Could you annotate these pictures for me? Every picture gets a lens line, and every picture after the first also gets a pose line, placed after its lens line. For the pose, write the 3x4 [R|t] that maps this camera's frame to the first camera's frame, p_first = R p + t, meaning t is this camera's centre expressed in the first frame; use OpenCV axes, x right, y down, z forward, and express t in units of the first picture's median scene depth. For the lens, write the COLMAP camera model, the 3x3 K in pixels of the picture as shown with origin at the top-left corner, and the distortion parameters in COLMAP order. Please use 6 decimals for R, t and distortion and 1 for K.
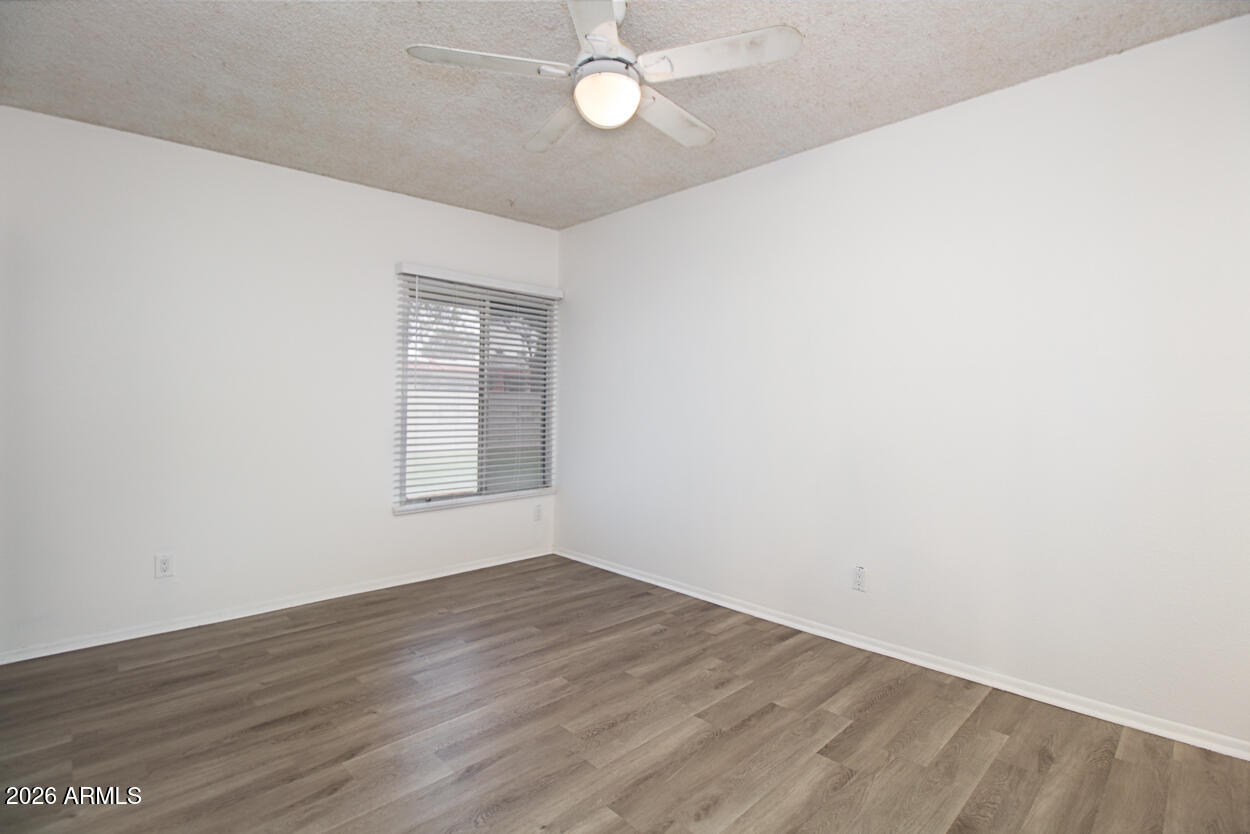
lens RADIAL K [[586.3, 0, 626.9], [0, 586.3, 405.8], [0, 0, 1]] dist [0.000326, -0.012212]
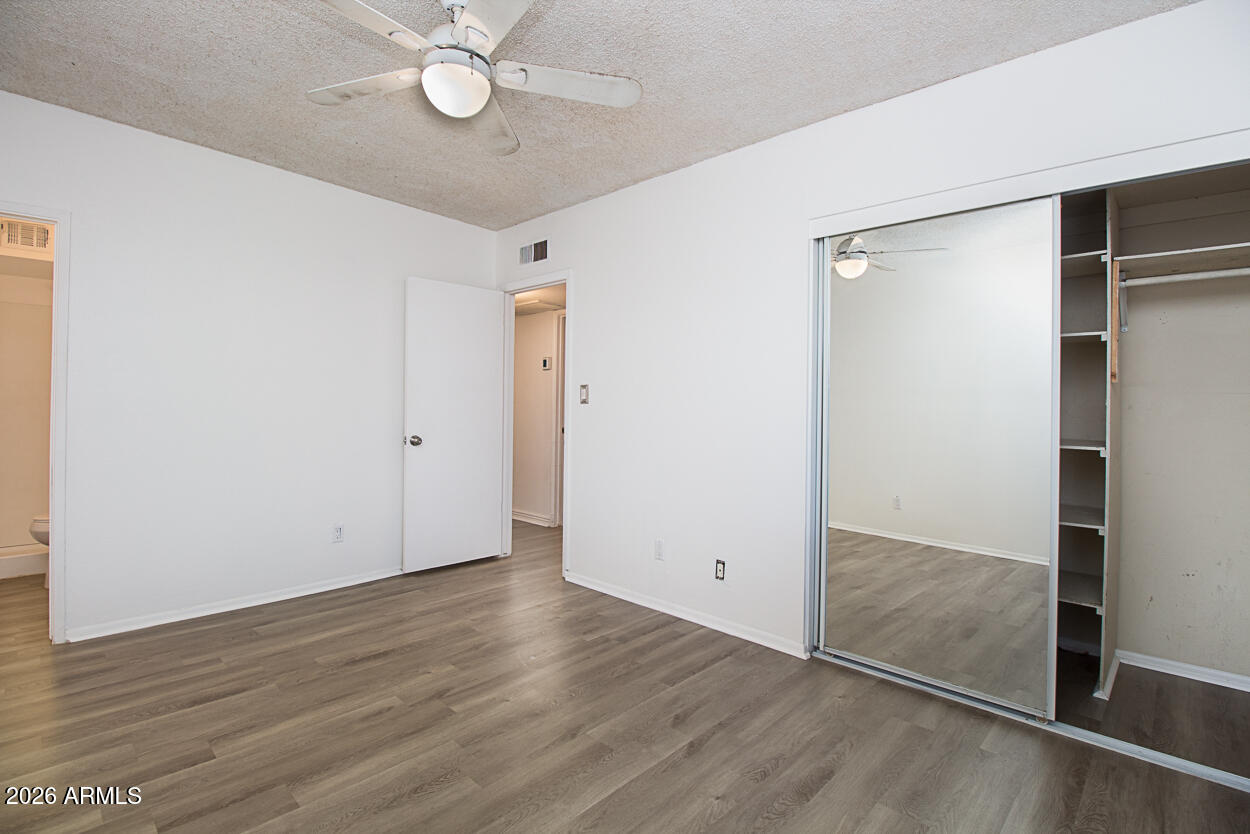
lens RADIAL K [[586.3, 0, 626.9], [0, 586.3, 405.8], [0, 0, 1]] dist [0.000326, -0.012212]
pose [[-0.999206, -0.026227, -0.029986, -0.306912], [-0.026211, 0.999656, -0.000940, 0.003233], [0.030000, -0.000153, -0.999550, 2.006421]]
